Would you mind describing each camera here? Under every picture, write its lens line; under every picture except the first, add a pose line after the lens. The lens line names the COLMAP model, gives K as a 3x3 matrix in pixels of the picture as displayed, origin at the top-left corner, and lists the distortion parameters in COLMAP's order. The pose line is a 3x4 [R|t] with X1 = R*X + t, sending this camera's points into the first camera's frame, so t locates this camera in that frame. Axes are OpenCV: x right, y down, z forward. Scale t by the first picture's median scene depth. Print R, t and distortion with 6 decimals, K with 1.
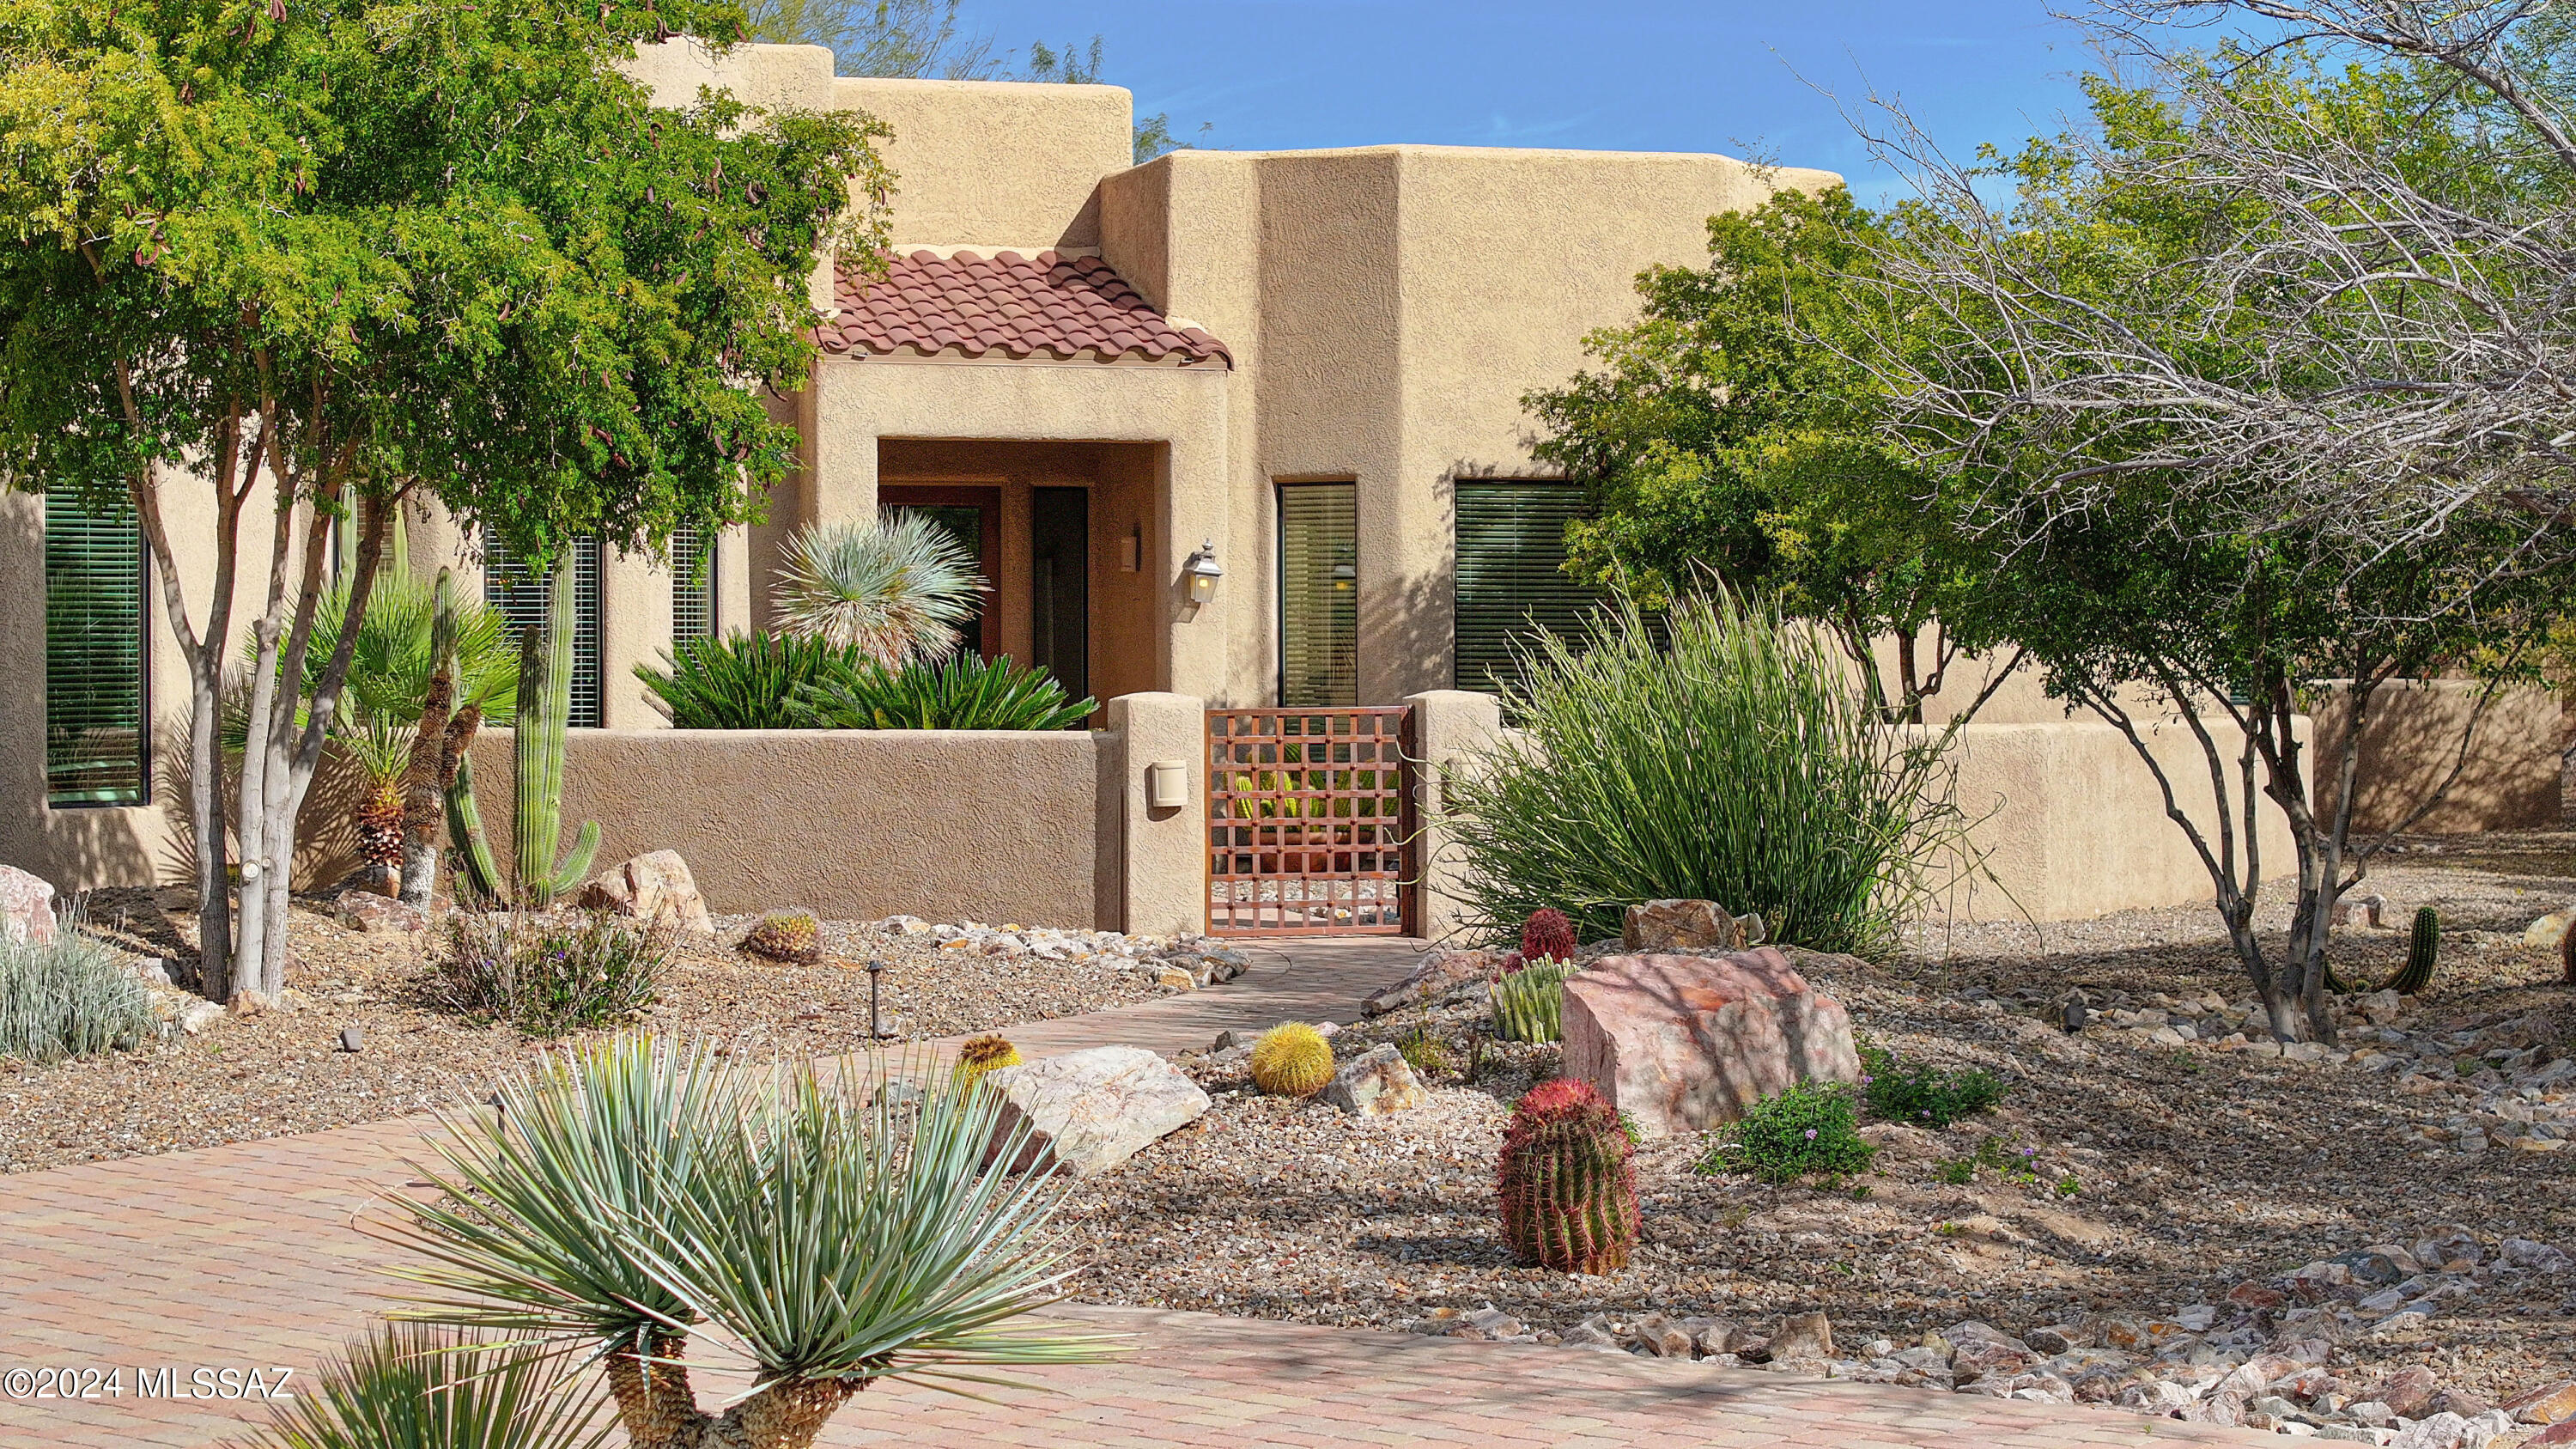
lens RADIAL K [[5167.7, 0, 1288.0], [0, 5167.7, 724.5], [0, 0, 1]] dist [-0.159269, 0.716207]
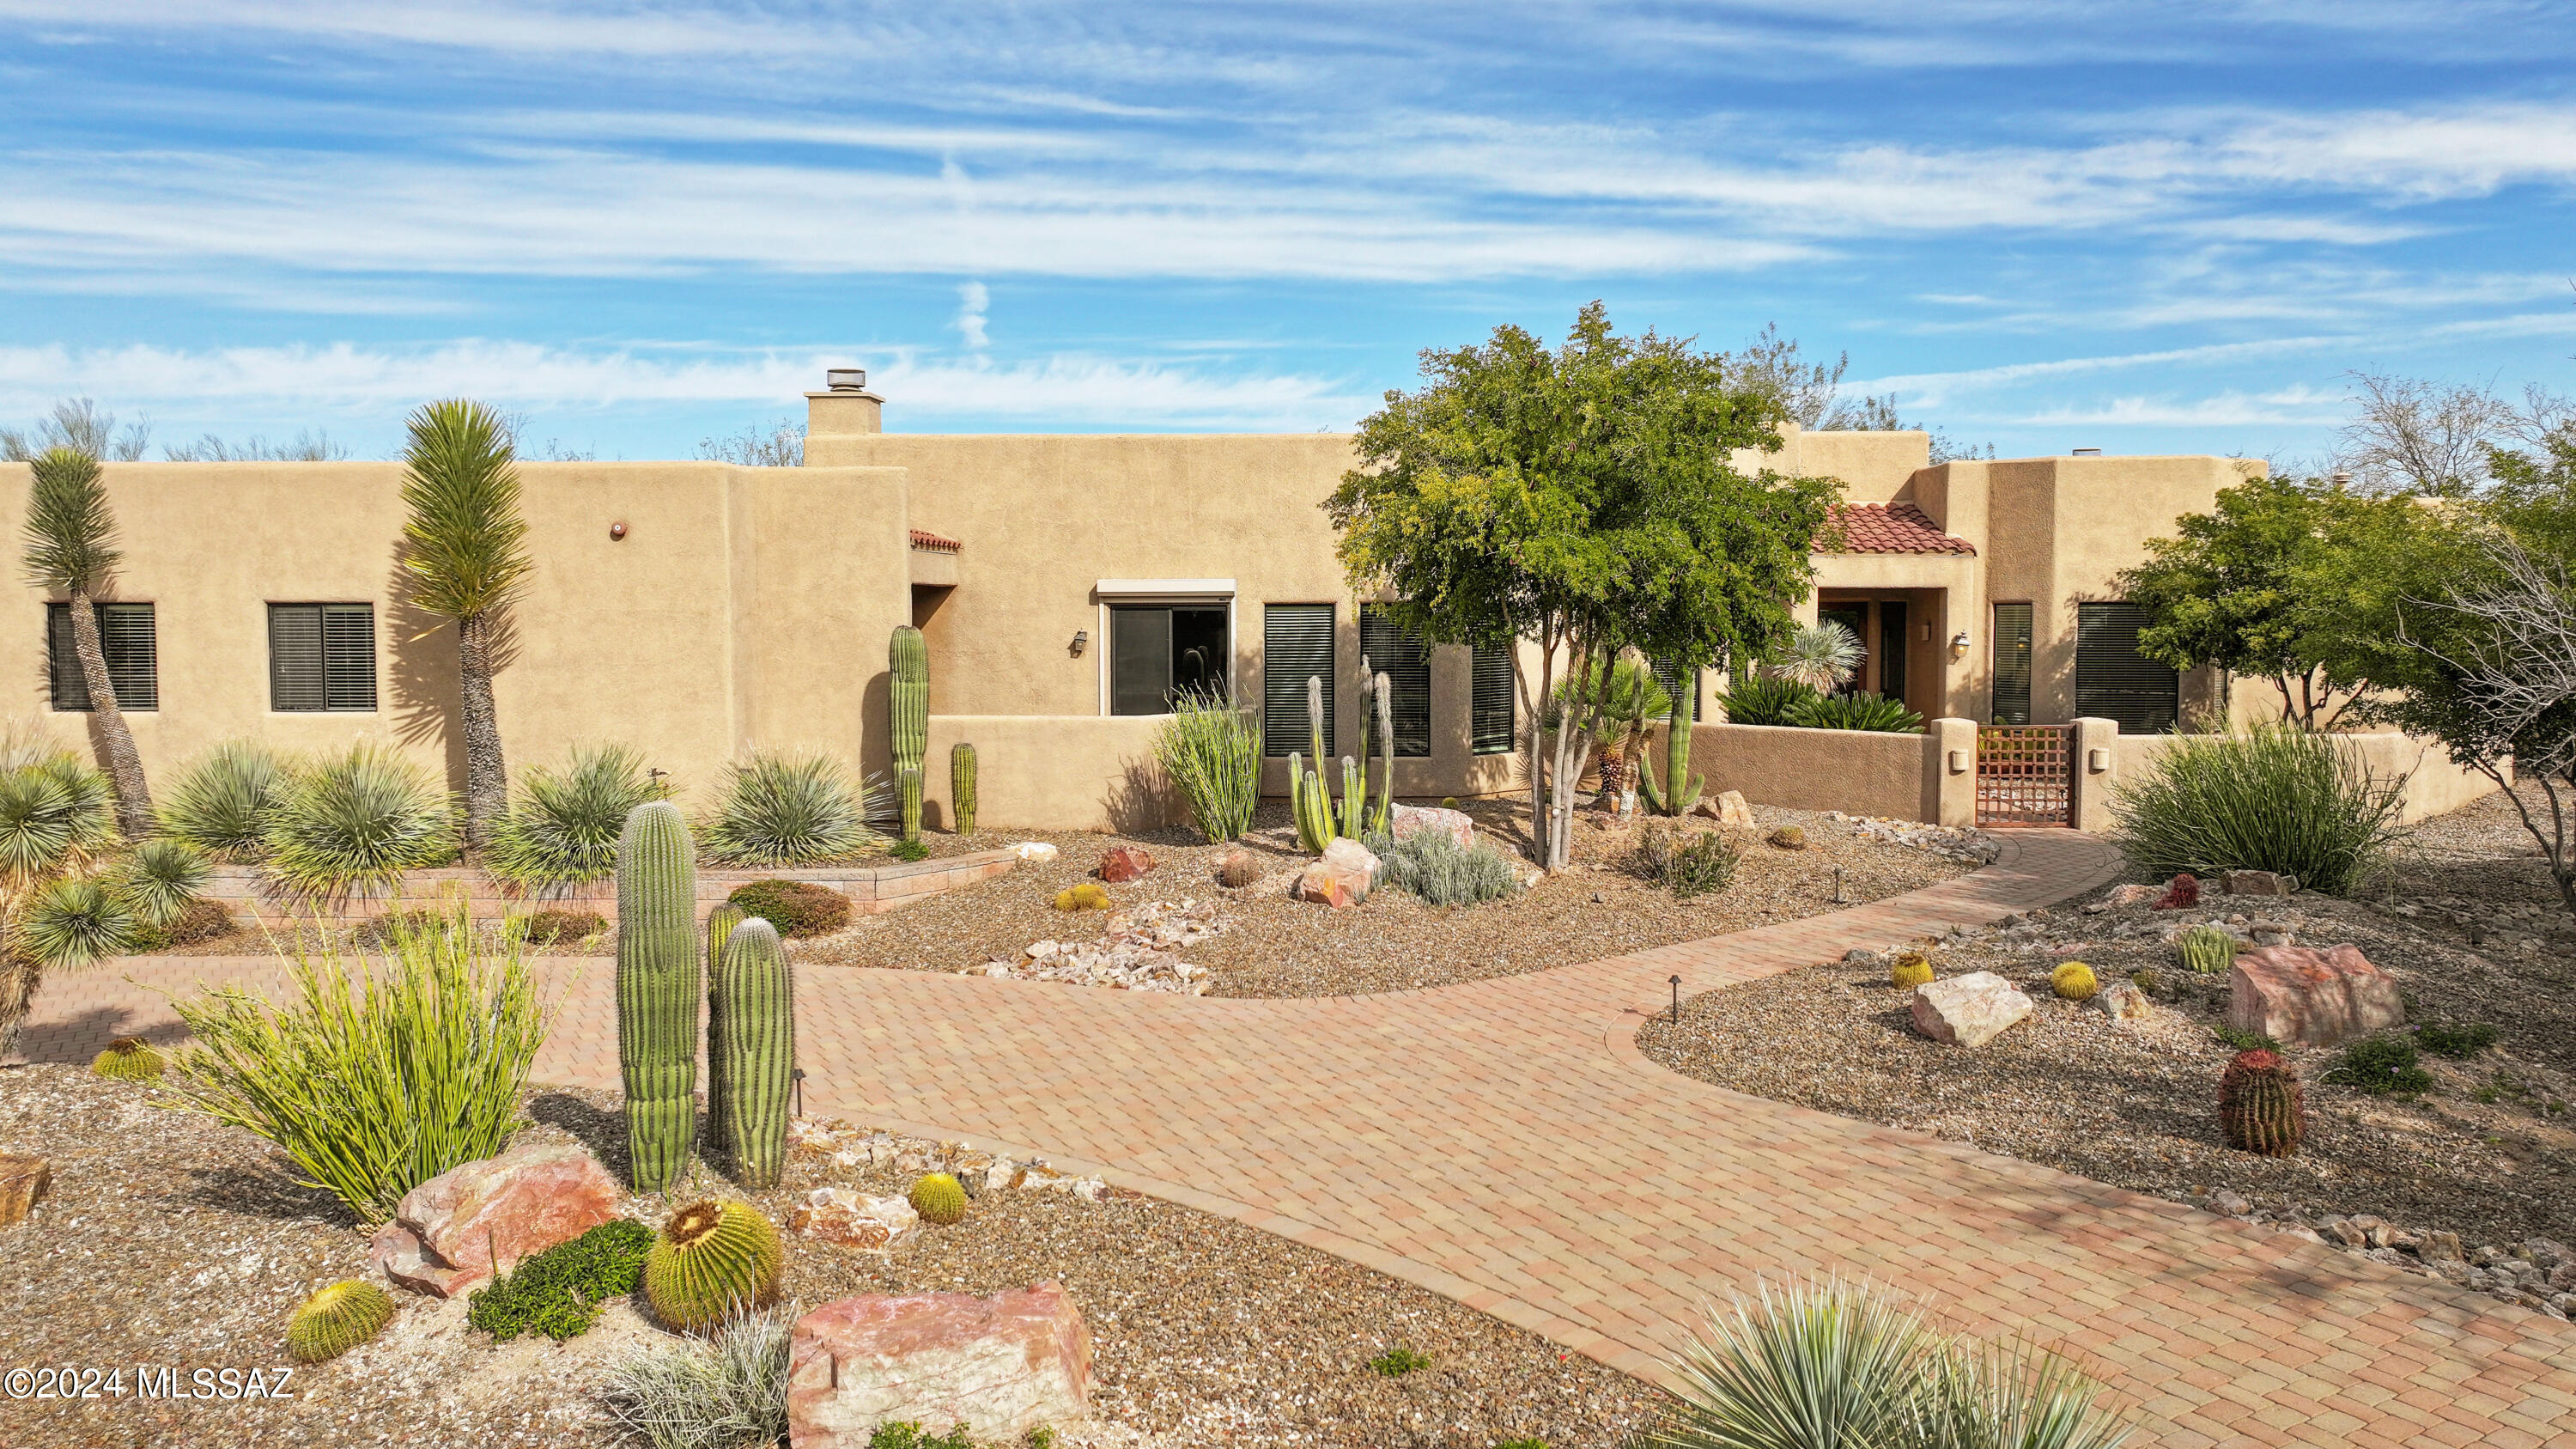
lens RADIAL K [[1811.1, 0, 1304.1], [0, 1811.1, 715.3], [0, 0, 1]] dist [0.009790, 0.004488]
pose [[0.945015, 0.021001, -0.326352, -0.041153], [-0.003650, 0.998551, 0.053688, -0.057173], [0.327007, -0.049544, 0.943722, 0.182826]]
